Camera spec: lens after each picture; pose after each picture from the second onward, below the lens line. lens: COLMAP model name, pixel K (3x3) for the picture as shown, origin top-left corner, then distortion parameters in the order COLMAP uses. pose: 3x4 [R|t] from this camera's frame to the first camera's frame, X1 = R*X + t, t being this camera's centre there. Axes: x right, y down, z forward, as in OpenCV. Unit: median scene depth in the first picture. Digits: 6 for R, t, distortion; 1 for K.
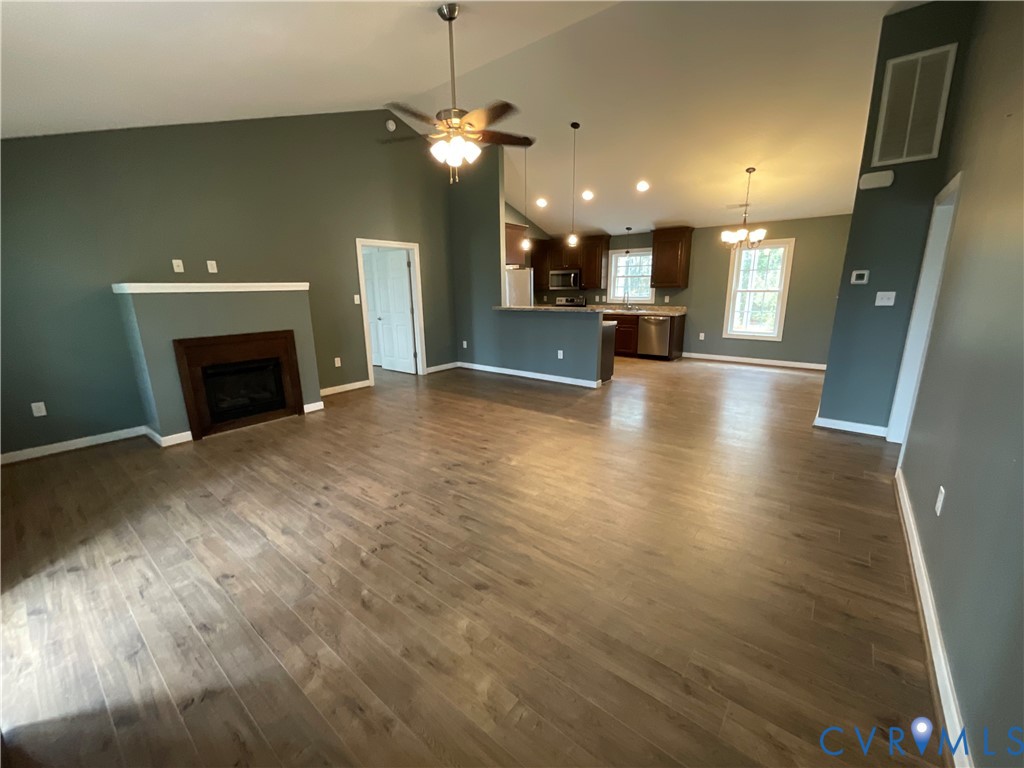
lens RADIAL K [[414.4, 0, 507.0], [0, 414.4, 382.2], [0, 0, 1]] dist [0.001071, -0.000875]
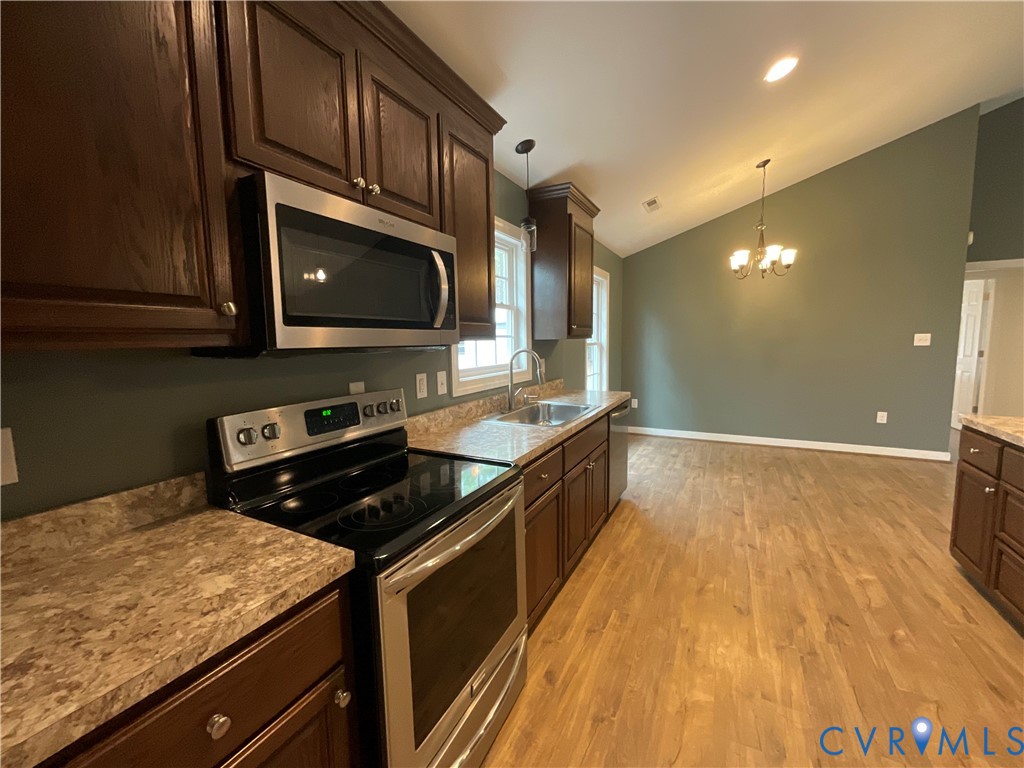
lens RADIAL K [[414.4, 0, 510.7], [0, 414.4, 382.6], [0, 0, 1]] dist [0.001071, -0.000875]
pose [[-0.192353, -0.078197, 0.978205, -0.026300], [0.245348, 0.961330, 0.125093, -0.404995], [-0.950160, 0.264063, -0.165729, 1.825803]]
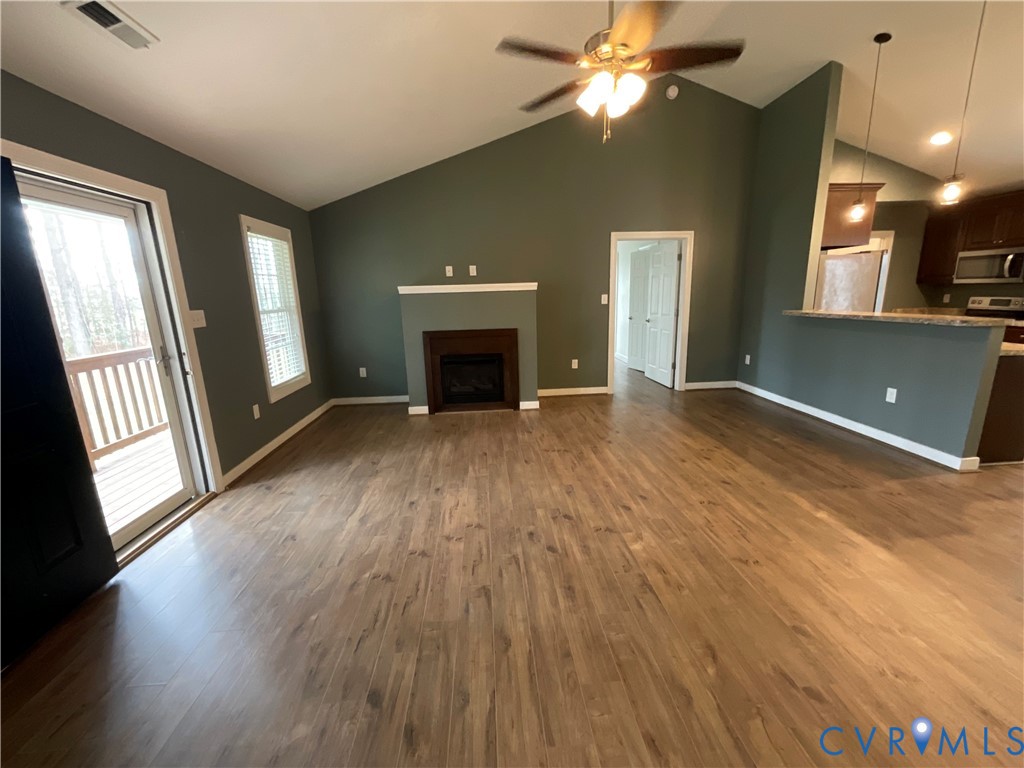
lens RADIAL K [[414.4, 0, 512.0], [0, 414.4, 382.5], [0, 0, 1]] dist [0.001071, -0.000875]
pose [[0.682602, 0.150461, -0.715134, 0.221889], [-0.146490, 0.986885, 0.067811, -0.057475], [0.715958, 0.058472, 0.695691, 0.260192]]
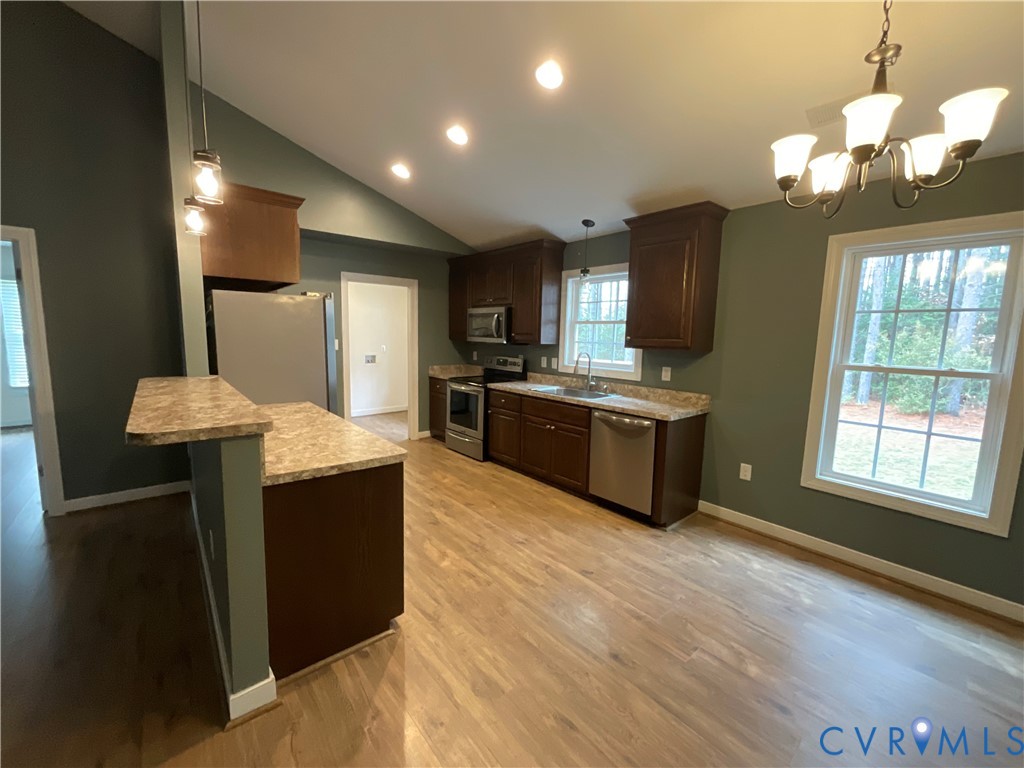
lens RADIAL K [[414.4, 0, 508.2], [0, 414.4, 383.6], [0, 0, 1]] dist [0.001071, -0.000875]
pose [[0.980284, 0.062166, -0.187558, 0.503369], [-0.081792, 0.991742, -0.098782, -0.219549], [0.179869, 0.112175, 0.977274, 0.888831]]
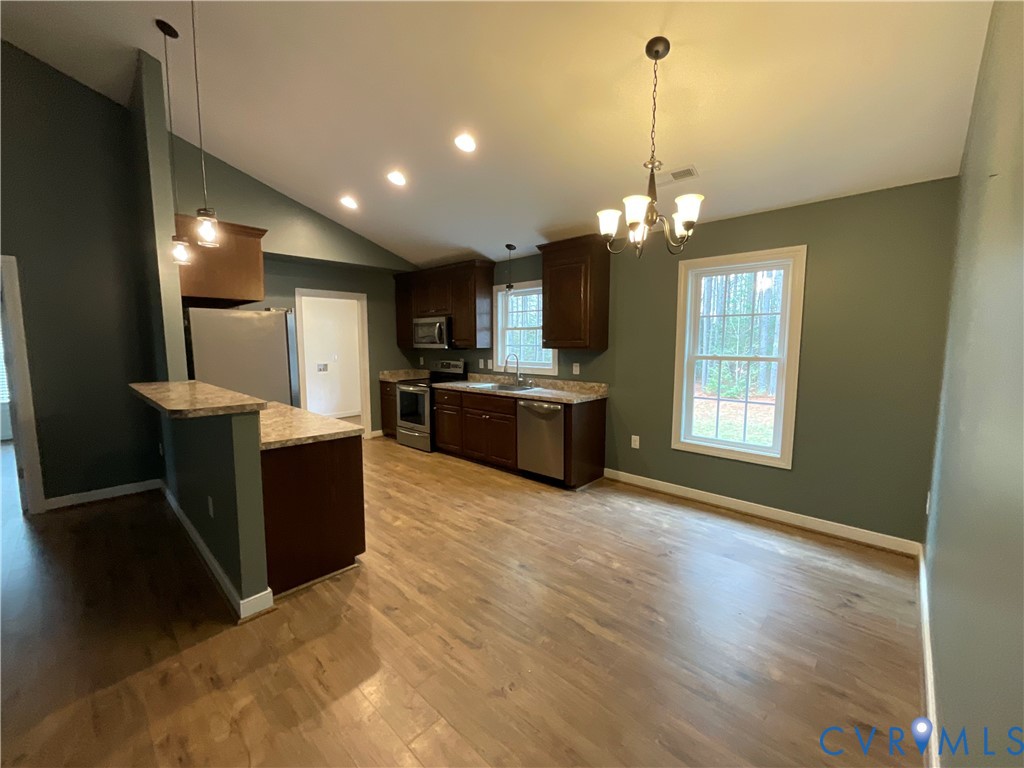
lens RADIAL K [[414.4, 0, 507.8], [0, 414.4, 383.9], [0, 0, 1]] dist [0.001071, -0.000875]
pose [[0.996578, 0.022999, -0.079399, 0.562250], [-0.032680, 0.991885, -0.122869, -0.182212], [0.075929, 0.125044, 0.989242, 0.747371]]
